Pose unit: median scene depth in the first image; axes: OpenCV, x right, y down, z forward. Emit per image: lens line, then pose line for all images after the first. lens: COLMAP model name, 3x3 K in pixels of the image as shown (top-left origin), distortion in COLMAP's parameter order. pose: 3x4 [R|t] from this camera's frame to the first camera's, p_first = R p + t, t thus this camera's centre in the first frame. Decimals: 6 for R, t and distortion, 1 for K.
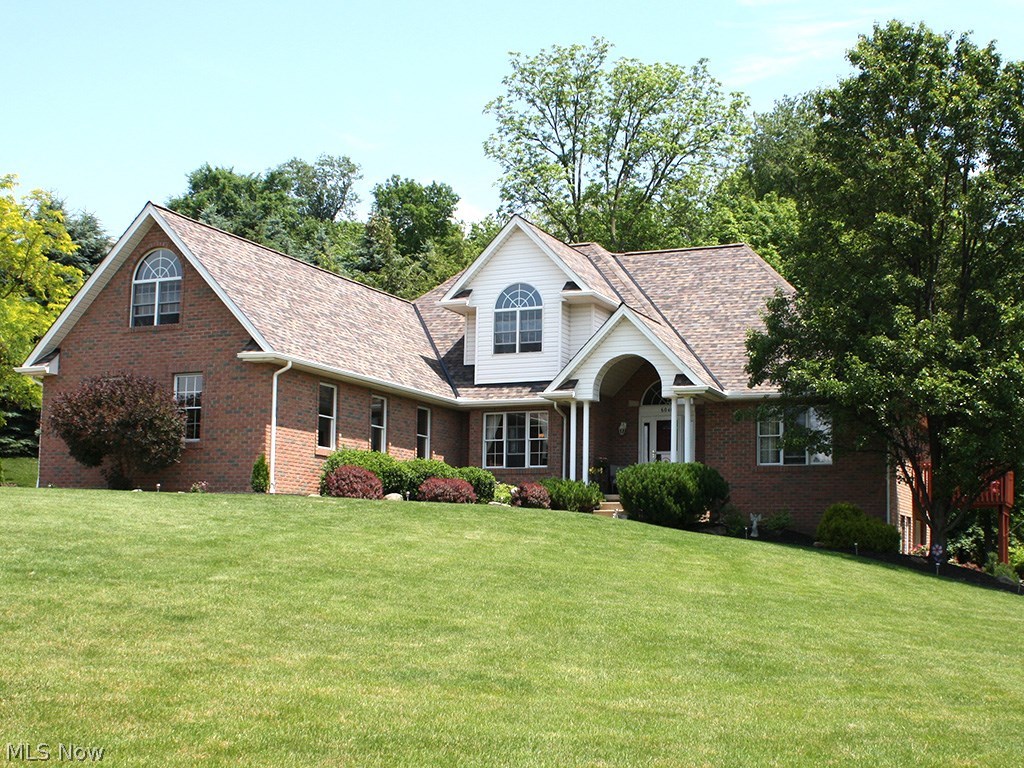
lens RADIAL K [[1555.2, 0, 512.0], [0, 1555.2, 384.0], [0, 0, 1]] dist [-0.168324, 0.056154]
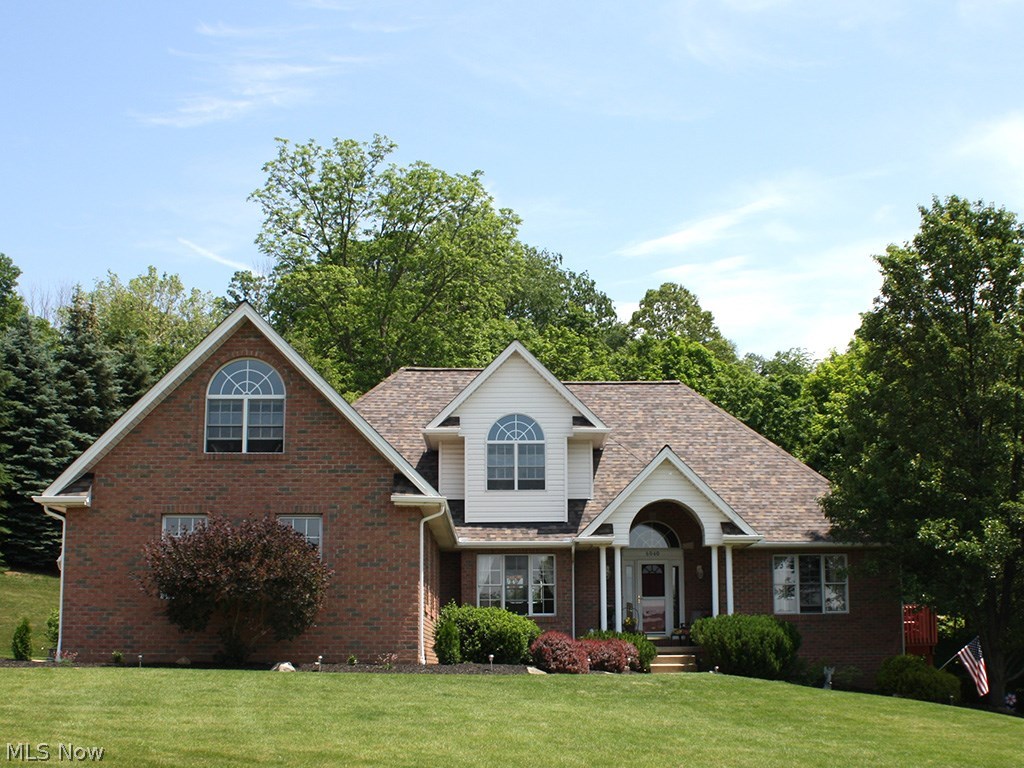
lens RADIAL K [[1555.2, 0, 512.0], [0, 1555.2, 384.0], [0, 0, 1]] dist [-0.168324, 0.056154]
pose [[0.879863, 0.061673, 0.471209, -0.459379], [-0.037186, 0.997438, -0.061113, -0.027603], [-0.473771, 0.036248, 0.879902, 0.200582]]
